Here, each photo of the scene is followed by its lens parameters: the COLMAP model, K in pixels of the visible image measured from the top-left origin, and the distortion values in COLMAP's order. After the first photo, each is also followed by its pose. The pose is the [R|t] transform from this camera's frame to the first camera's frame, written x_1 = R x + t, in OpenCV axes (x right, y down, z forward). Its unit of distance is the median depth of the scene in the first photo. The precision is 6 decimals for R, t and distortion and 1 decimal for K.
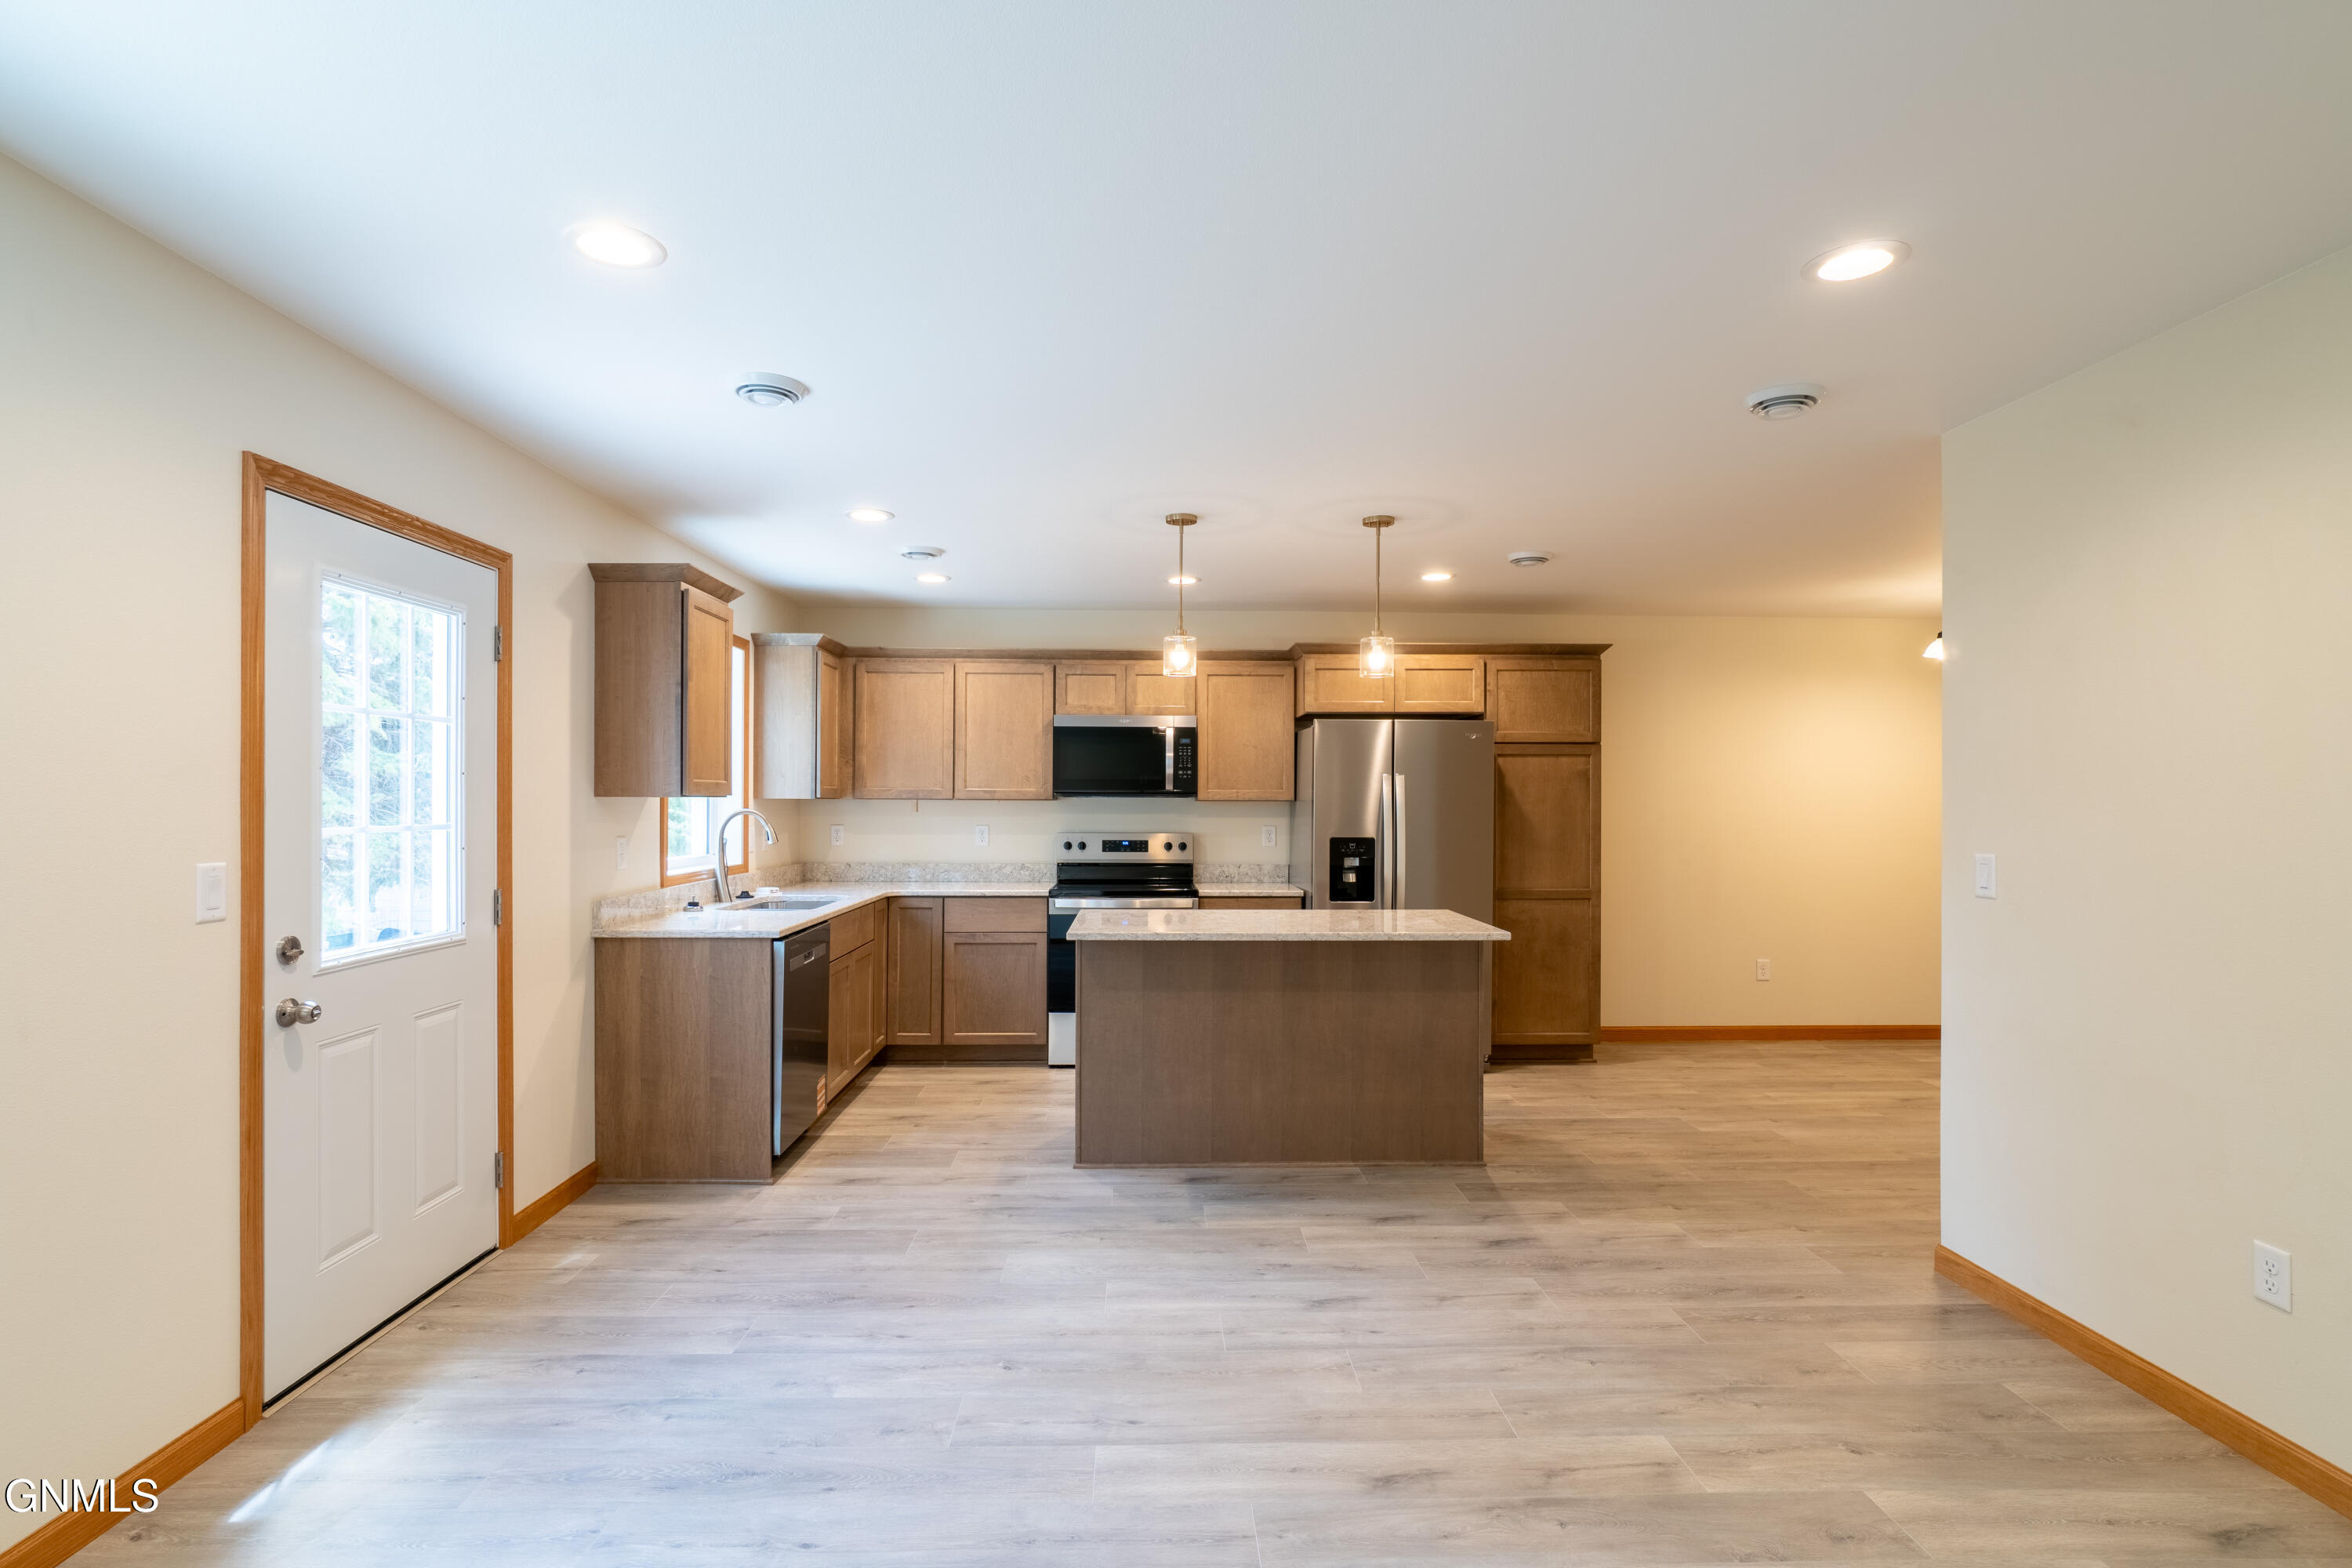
lens RADIAL K [[1153.9, 0, 1165.5], [0, 1153.9, 792.3], [0, 0, 1]] dist [-0.005198, 0.000204]
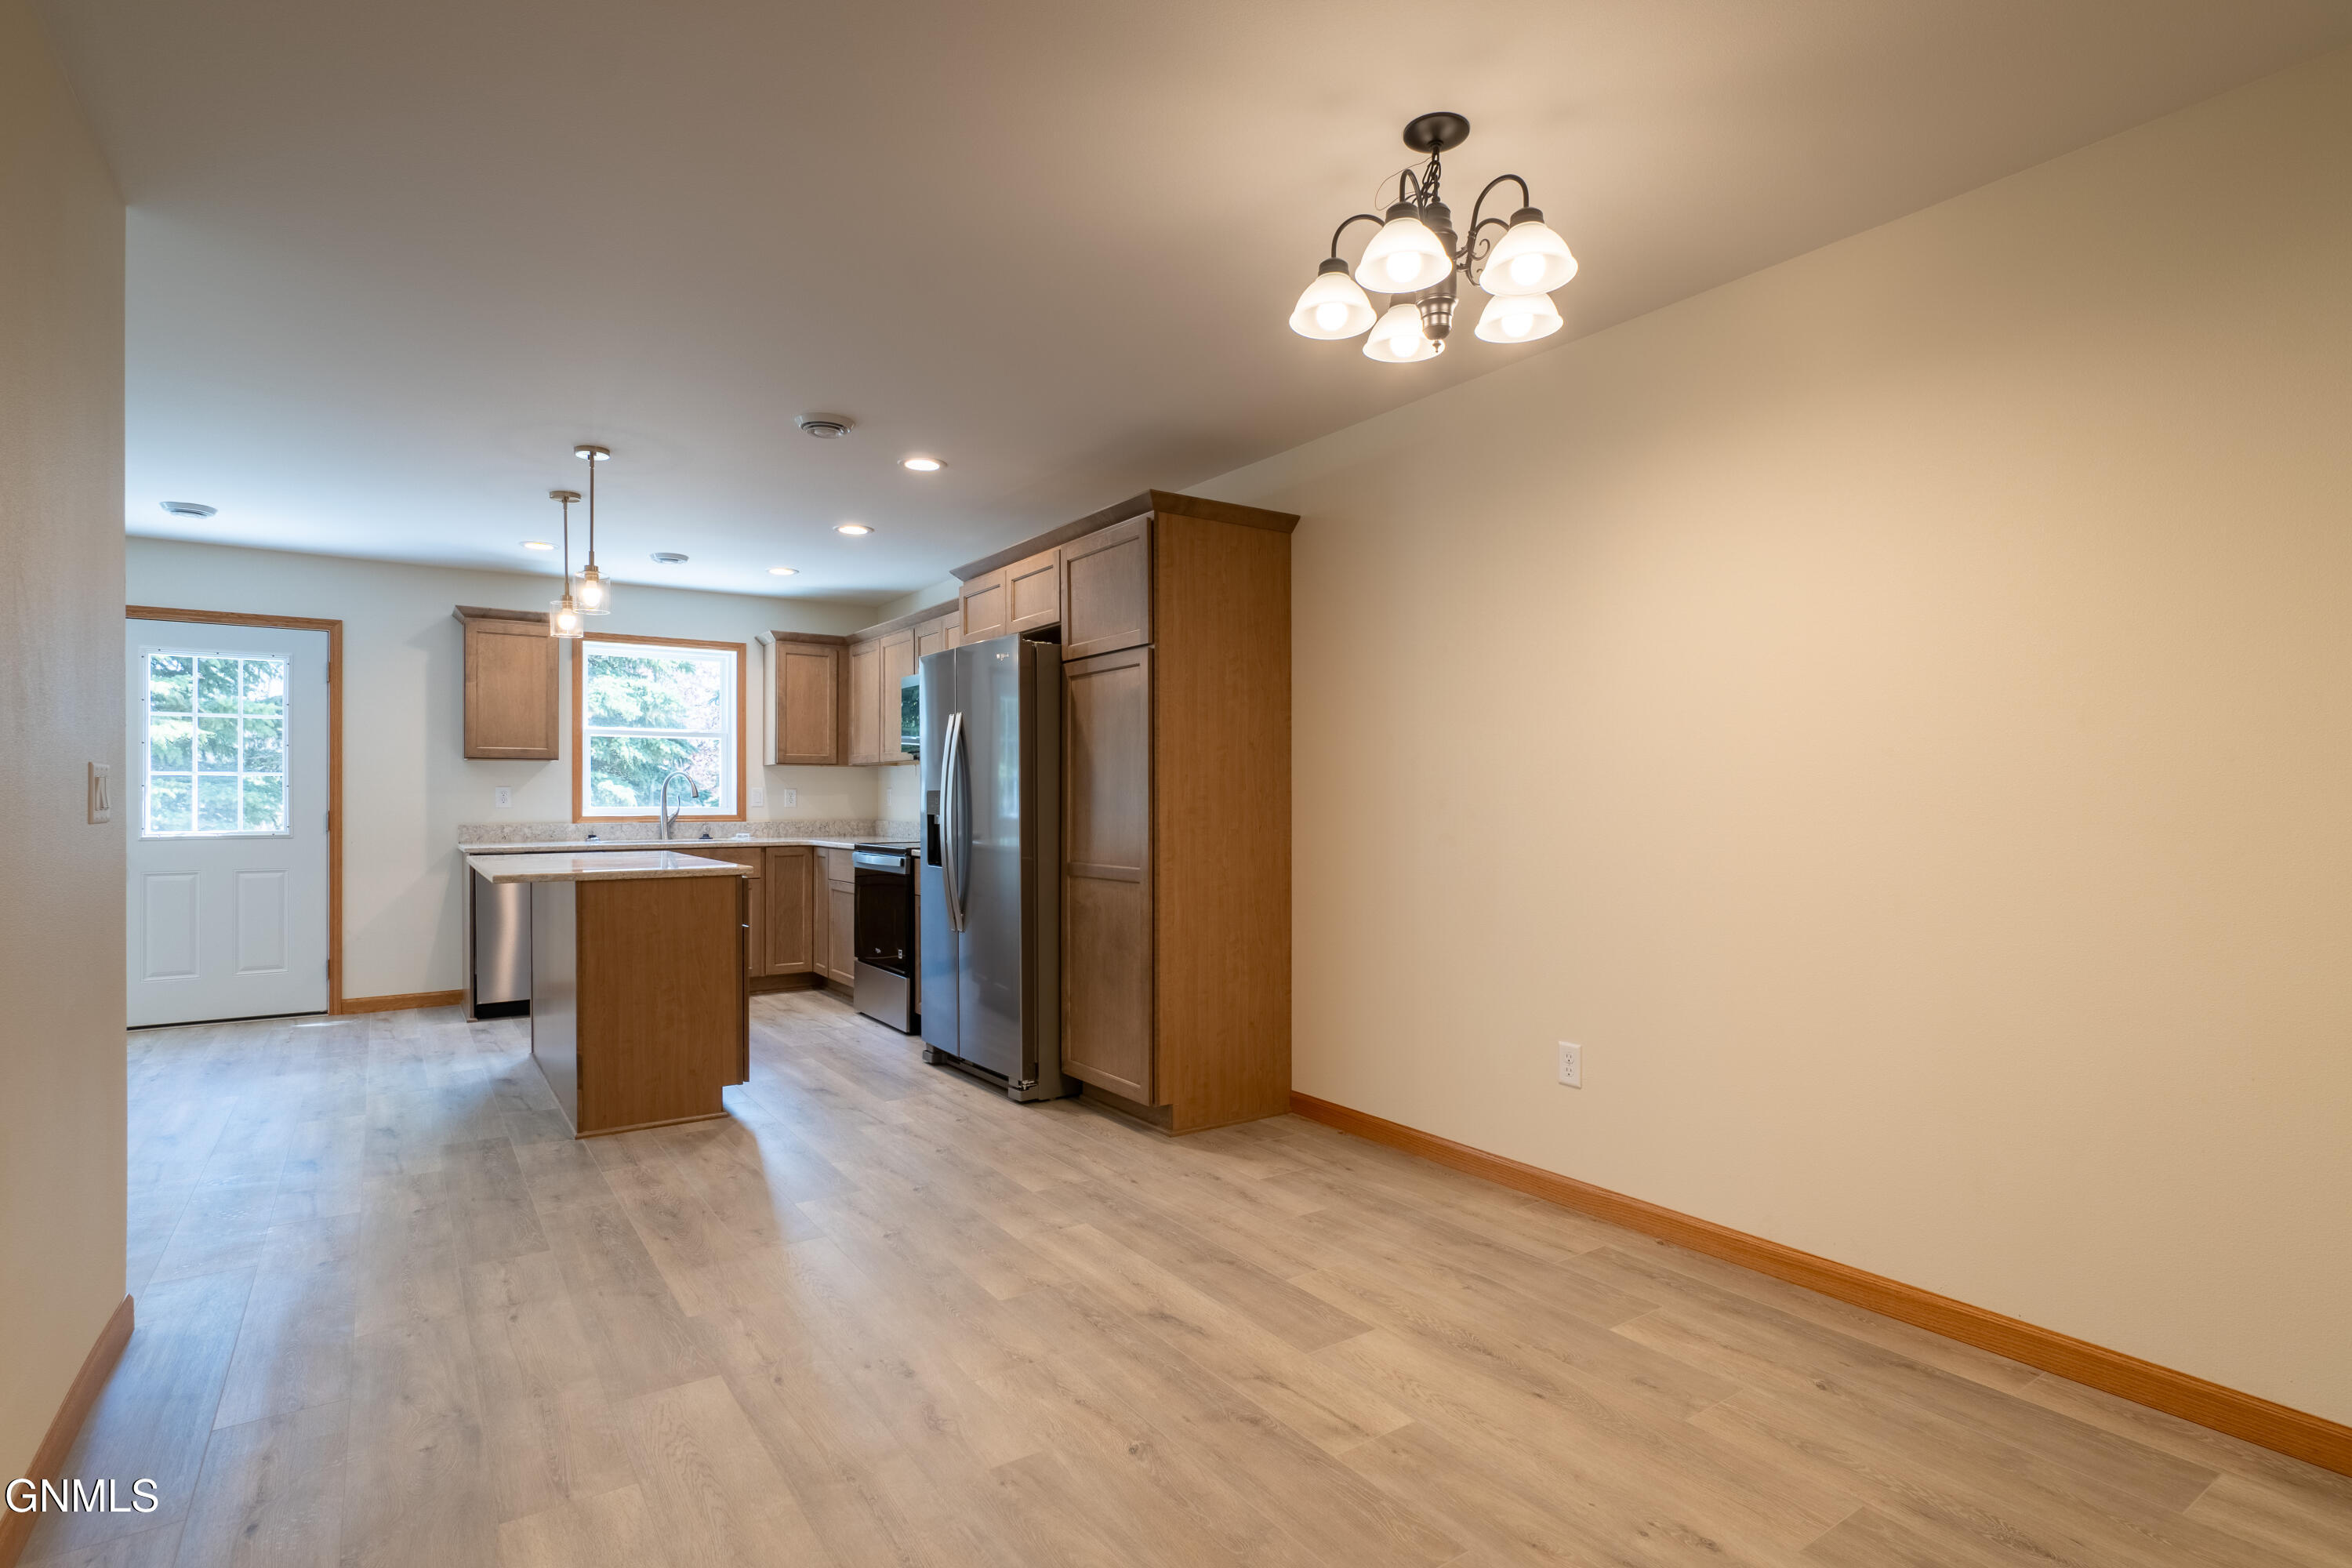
lens RADIAL K [[1153.9, 0, 1166.2], [0, 1153.9, 788.8], [0, 0, 1]] dist [-0.005198, 0.000204]
pose [[0.537253, -0.012375, -0.843330, 1.251182], [0.007847, 0.999922, -0.009674, 0.060520], [0.843385, -0.001420, 0.537308, 0.880327]]
